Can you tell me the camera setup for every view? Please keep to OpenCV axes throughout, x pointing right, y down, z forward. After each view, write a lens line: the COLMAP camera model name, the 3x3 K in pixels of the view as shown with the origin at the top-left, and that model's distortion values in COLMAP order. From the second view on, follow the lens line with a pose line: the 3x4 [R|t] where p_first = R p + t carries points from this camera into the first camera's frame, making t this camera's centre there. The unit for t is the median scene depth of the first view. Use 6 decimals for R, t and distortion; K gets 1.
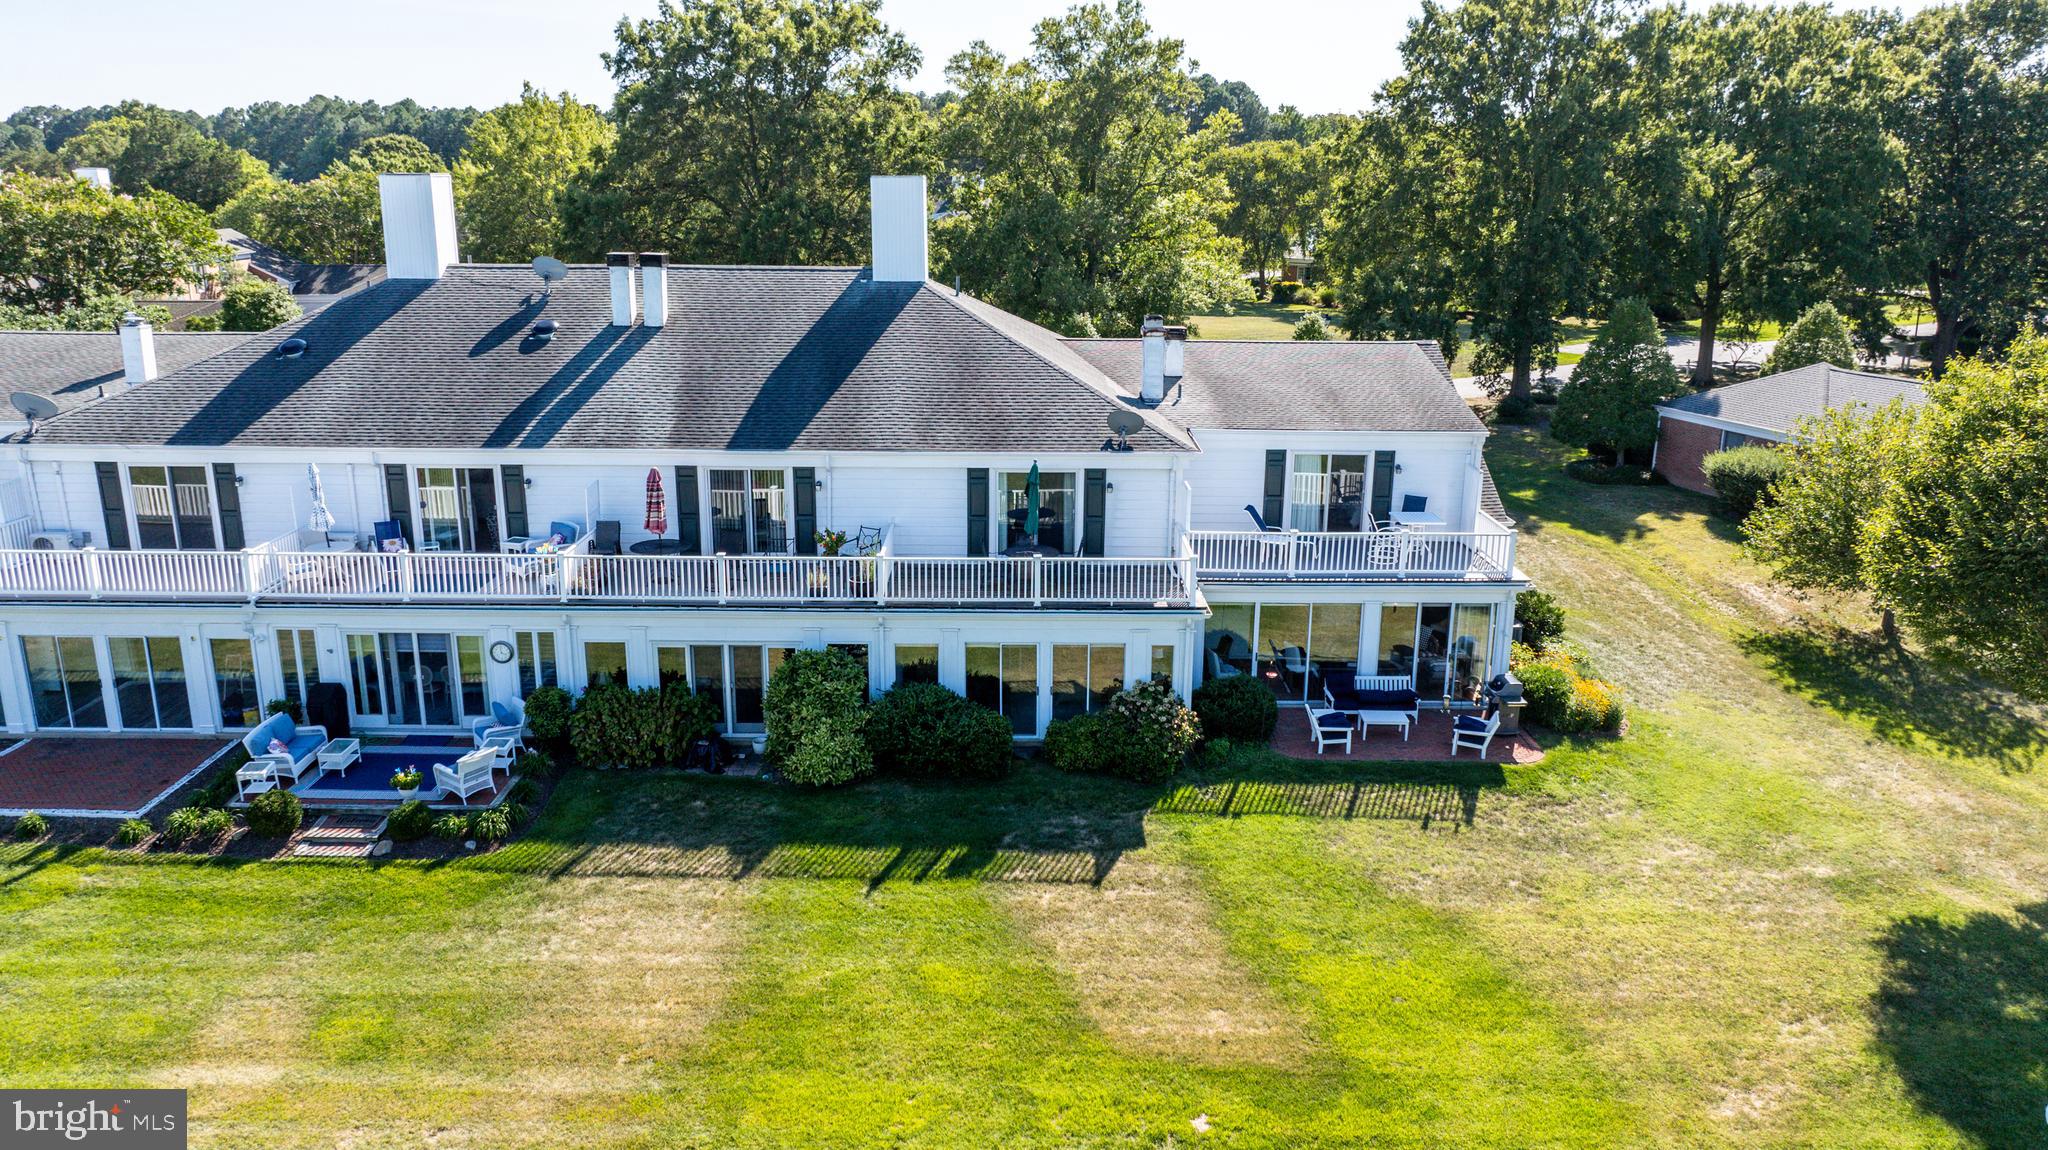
lens RADIAL K [[1437.8, 0, 1021.9], [0, 1437.8, 568.3], [0, 0, 1]] dist [-0.018051, 0.001734]
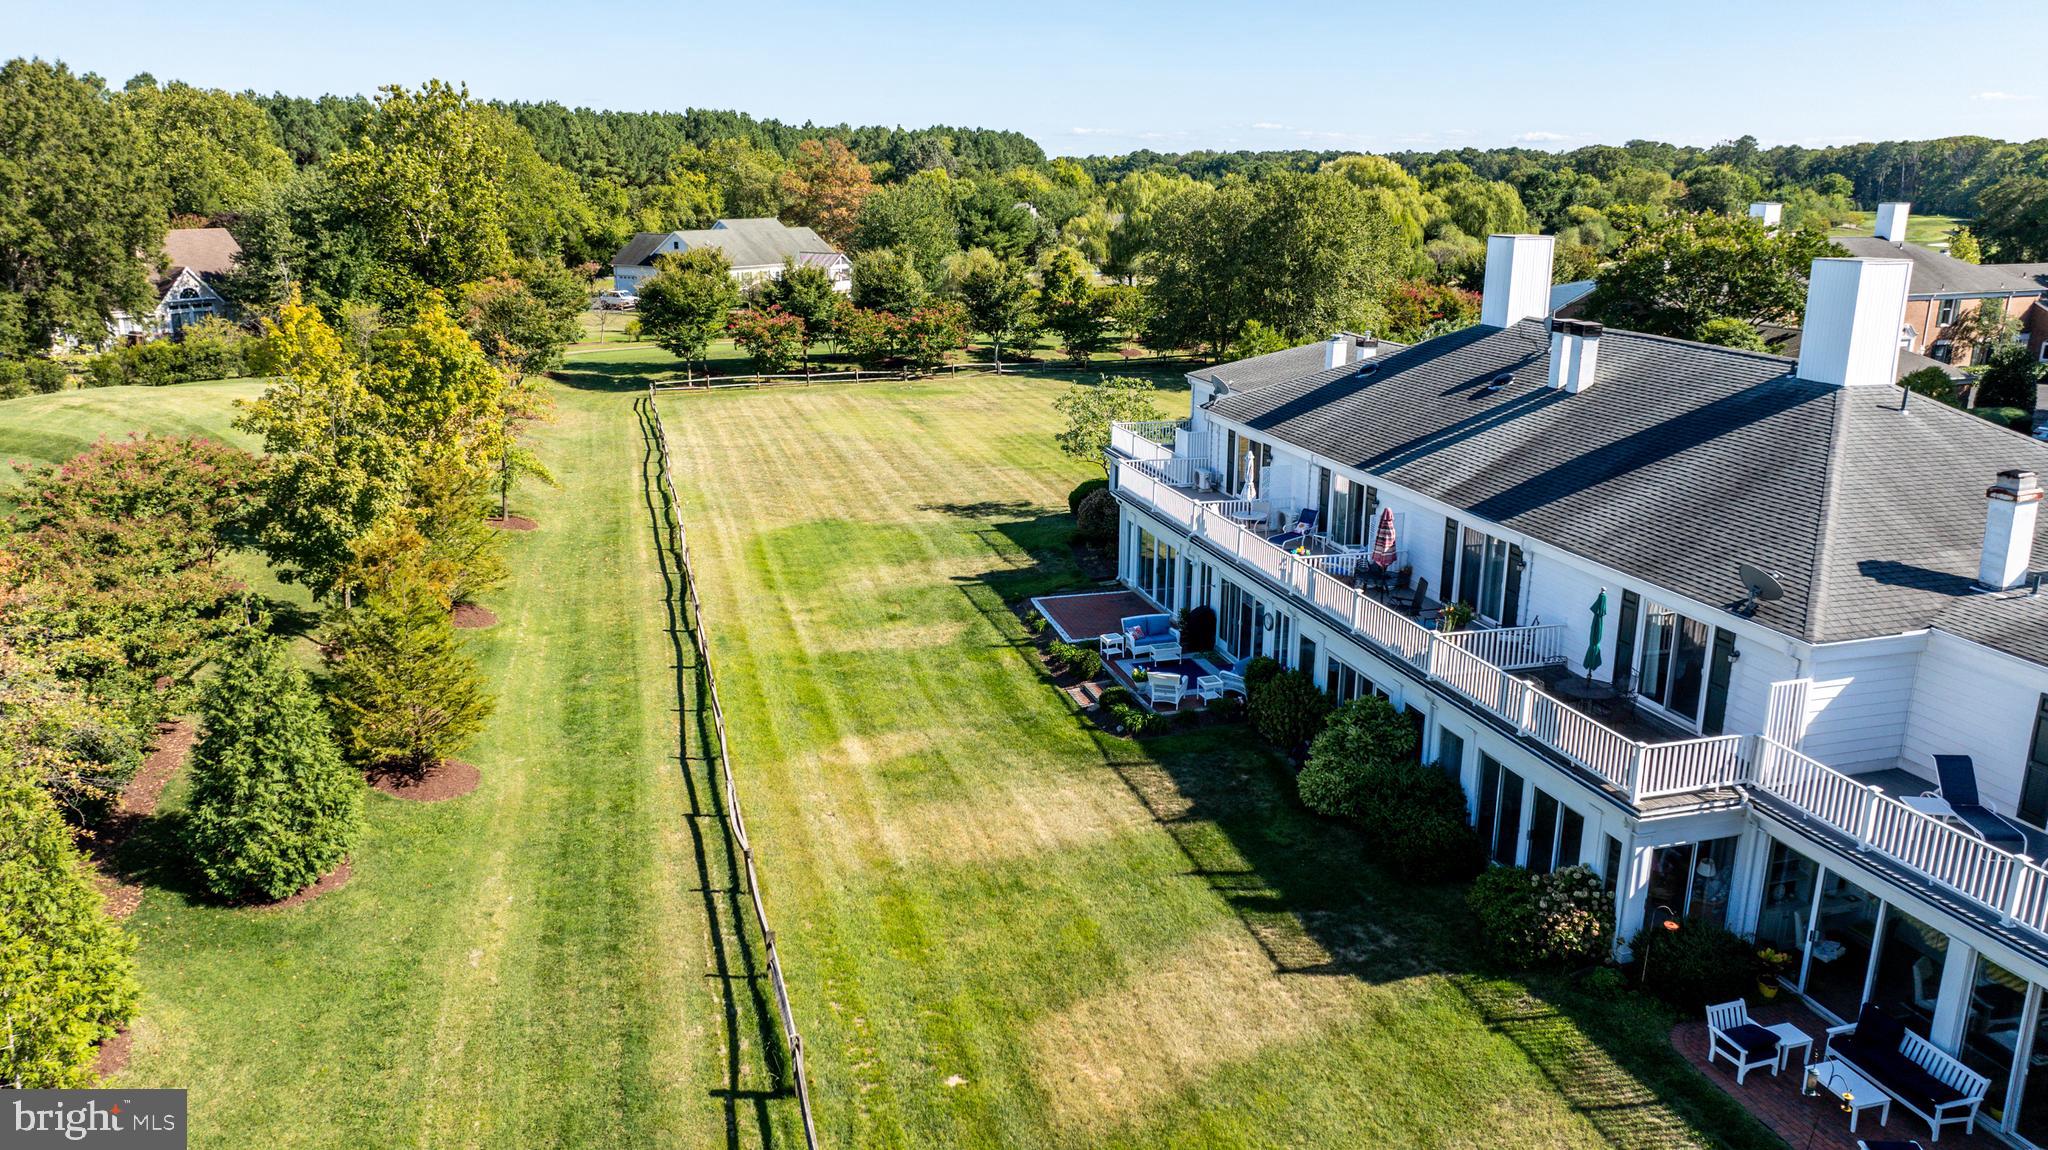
lens RADIAL K [[1437.8, 0, 1021.9], [0, 1437.8, 568.3], [0, 0, 1]] dist [-0.018051, 0.001734]
pose [[0.256365, 0.245897, -0.934779, 0.757433], [-0.241630, 0.952697, 0.184343, -0.168582], [0.935891, 0.178612, 0.303654, 0.395433]]
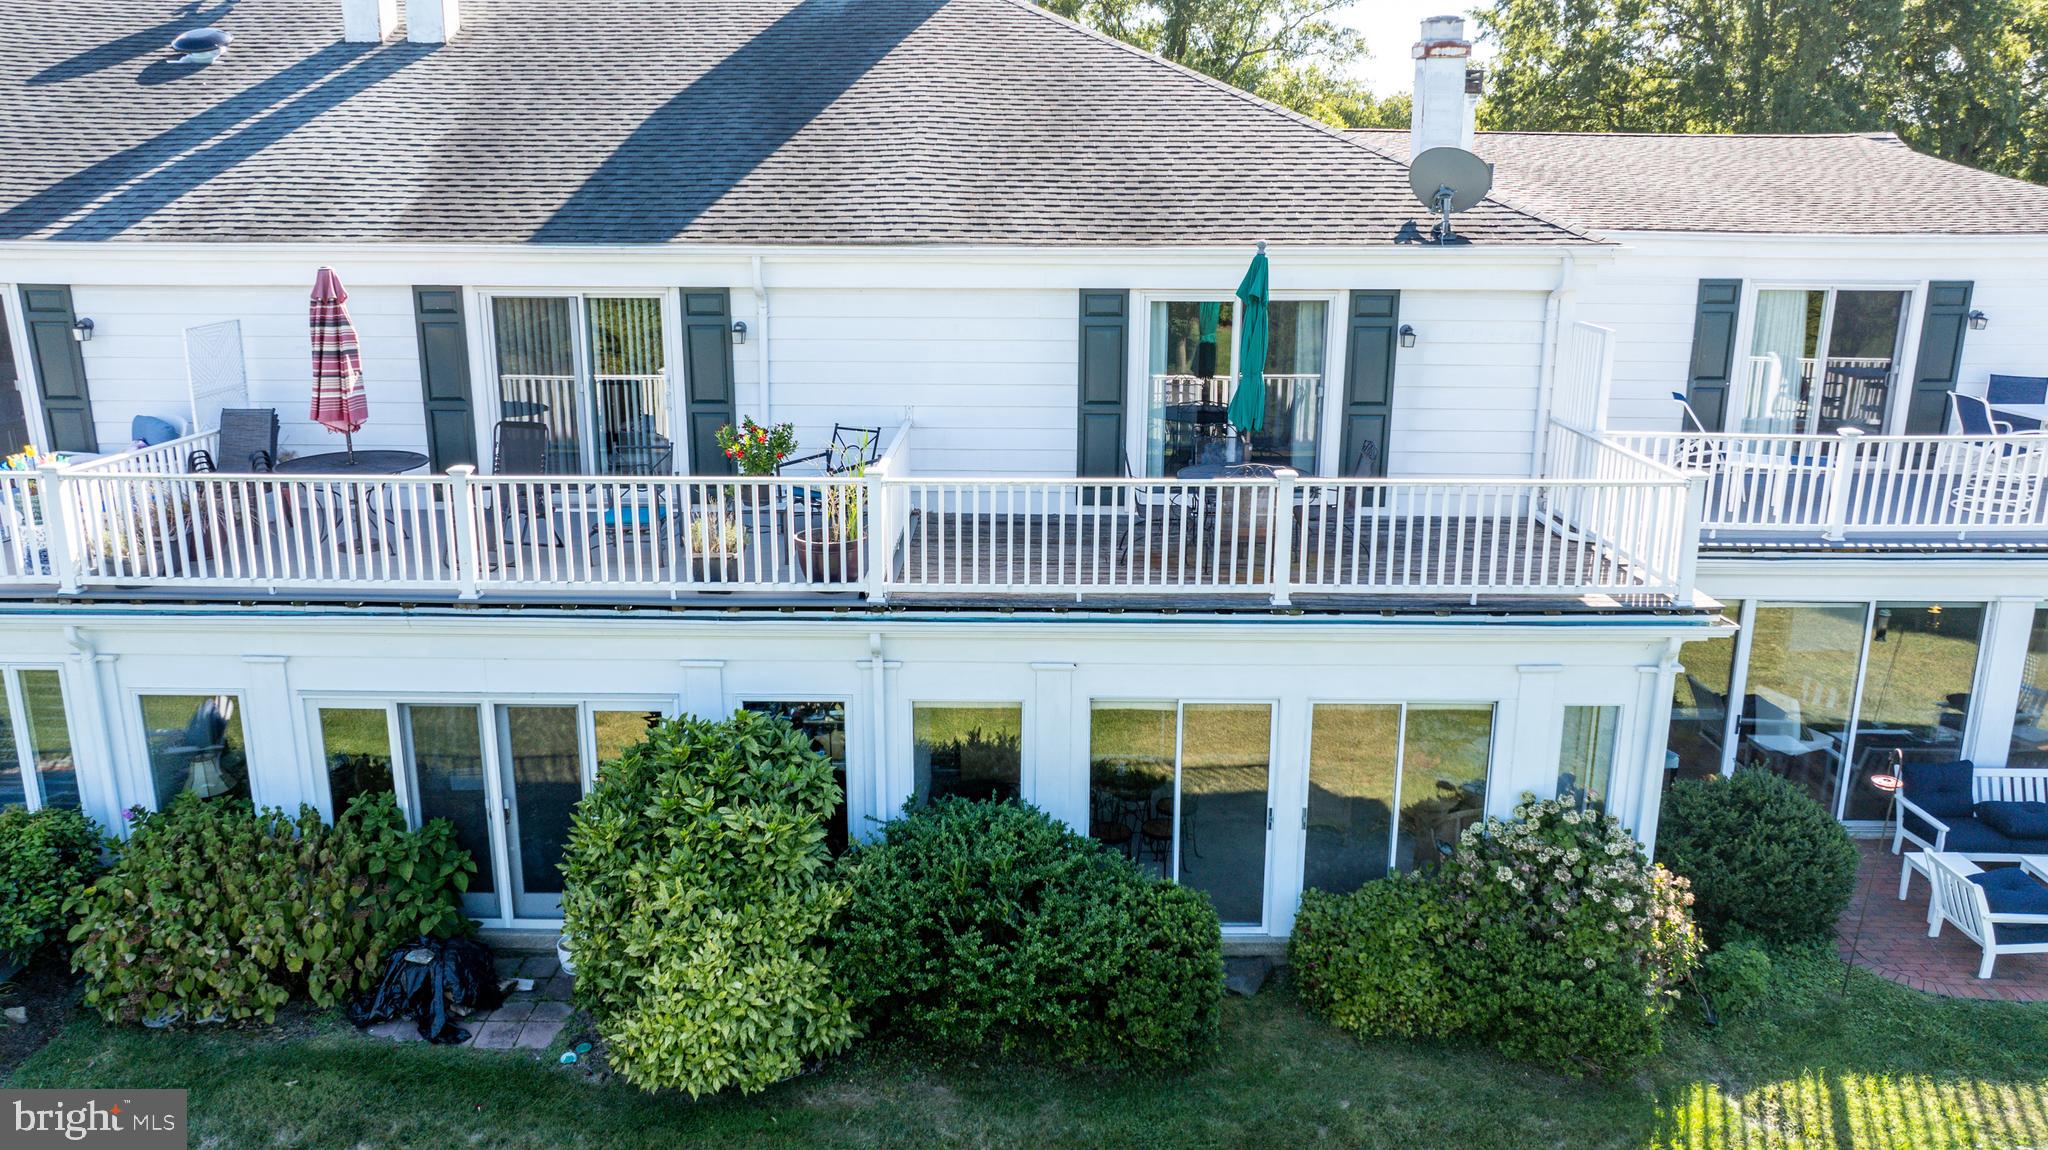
lens RADIAL K [[1437.8, 0, 1021.9], [0, 1437.8, 568.3], [0, 0, 1]] dist [-0.018051, 0.001734]
pose [[0.999879, 0.000179, -0.015535, -0.052053], [-0.000320, 0.999958, -0.009123, 0.019640], [0.015533, 0.009127, 0.999838, 0.604695]]
